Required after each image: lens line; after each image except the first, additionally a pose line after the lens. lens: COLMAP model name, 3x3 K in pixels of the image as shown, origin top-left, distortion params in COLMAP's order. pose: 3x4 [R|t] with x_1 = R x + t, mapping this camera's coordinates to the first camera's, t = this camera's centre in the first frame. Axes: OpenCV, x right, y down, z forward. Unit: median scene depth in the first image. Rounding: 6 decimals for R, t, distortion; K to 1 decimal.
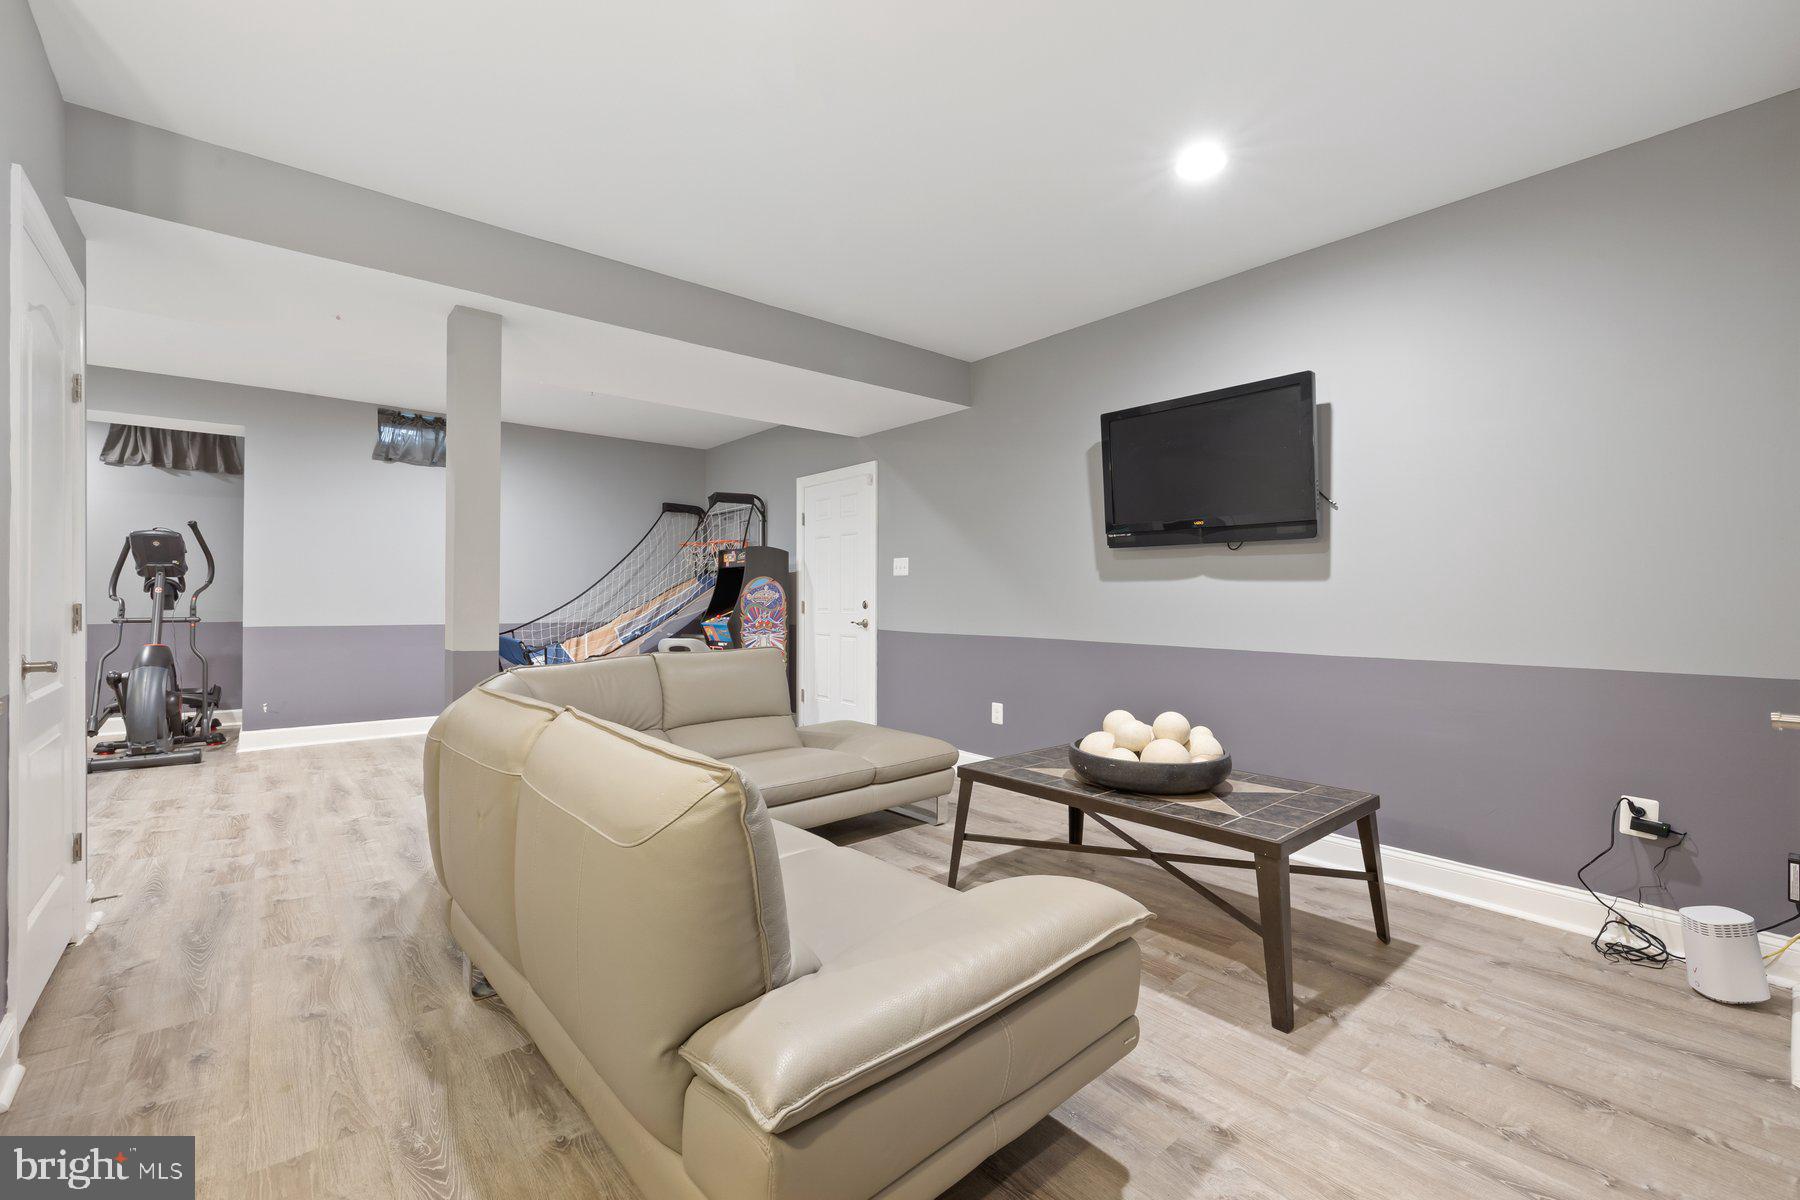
lens RADIAL K [[758.4, 0, 893.3], [0, 758.4, 595.9], [0, 0, 1]] dist [0.006291, -0.001435]
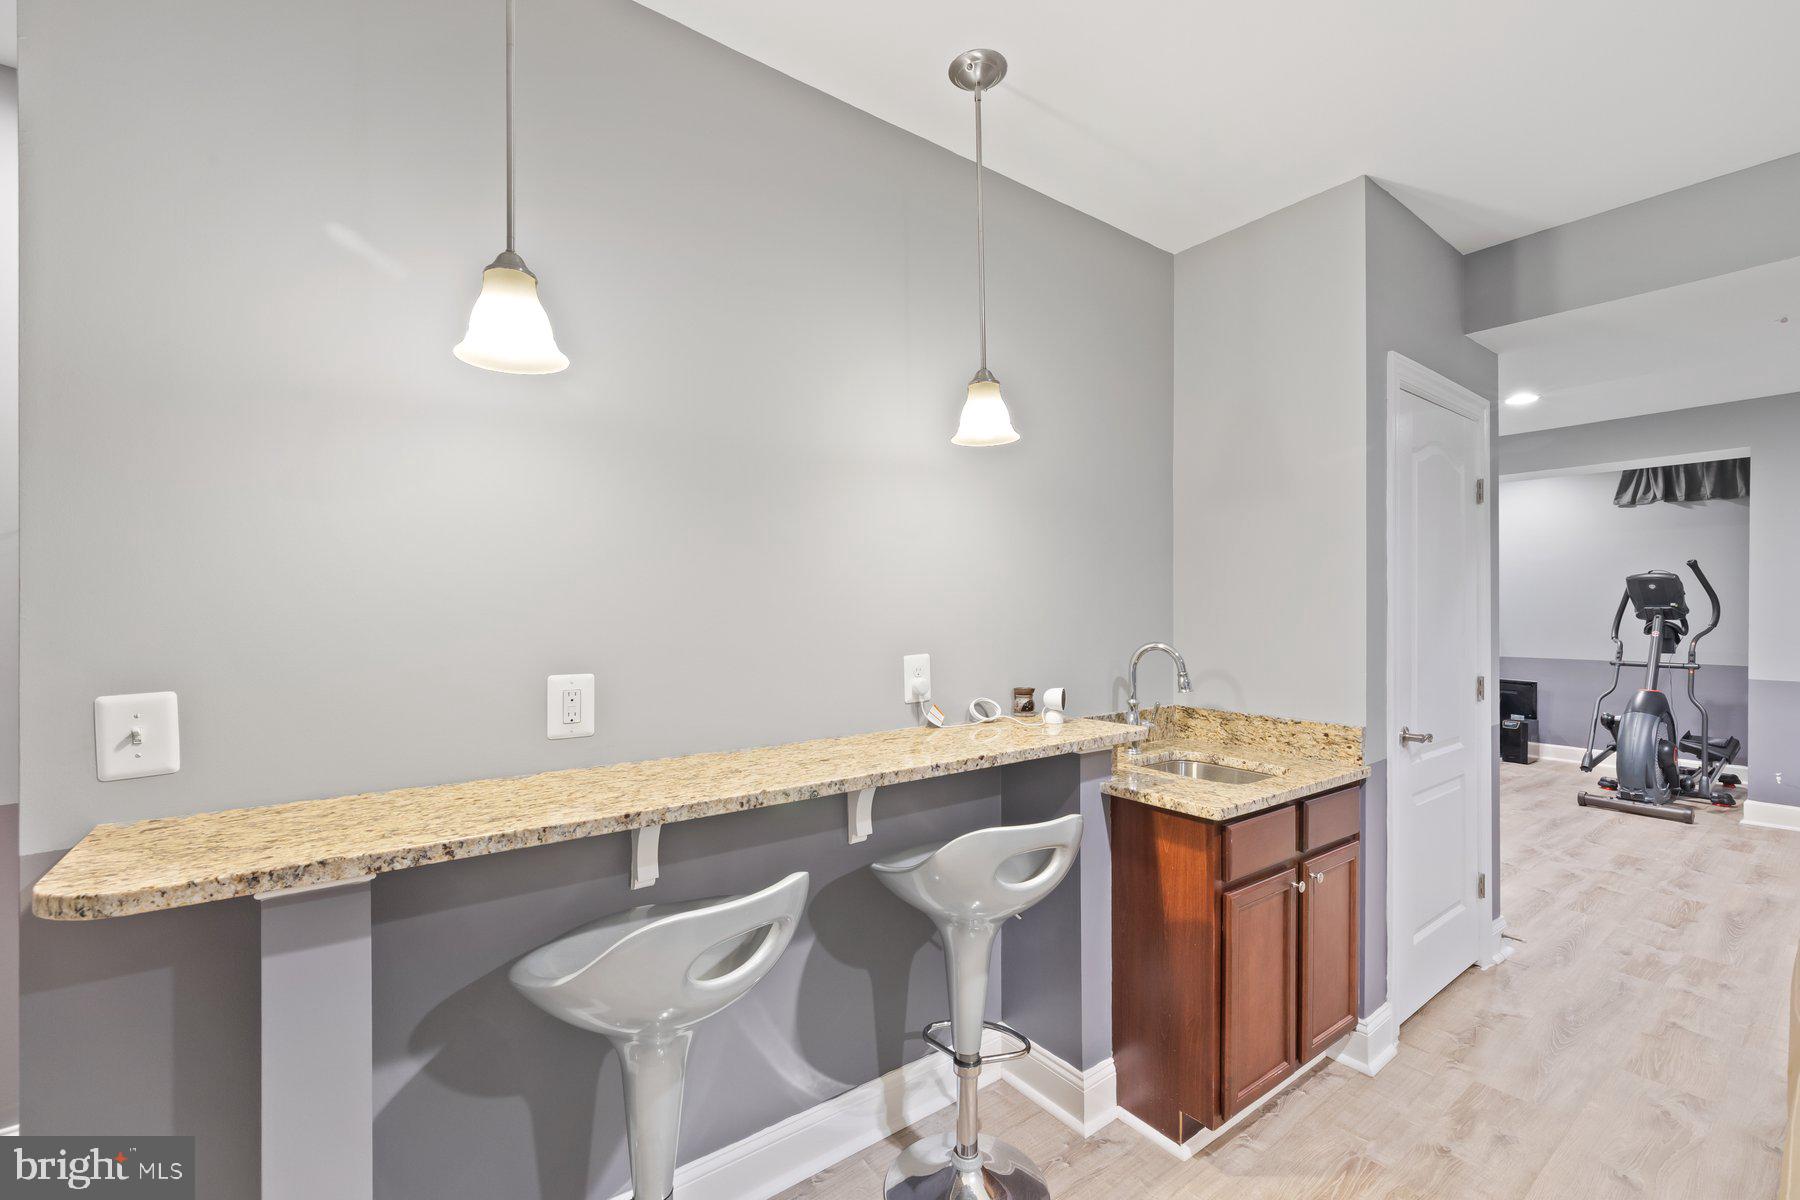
lens RADIAL K [[764.0, 0, 900.0], [0, 764.0, 600.0], [0, 0, 1]] dist [0.001723, -0.000803]
pose [[-0.057081, -0.006374, -0.998349, 0.077926], [0.006506, 0.999956, -0.006756, -0.053652], [0.998348, -0.006881, -0.057037, 0.090776]]
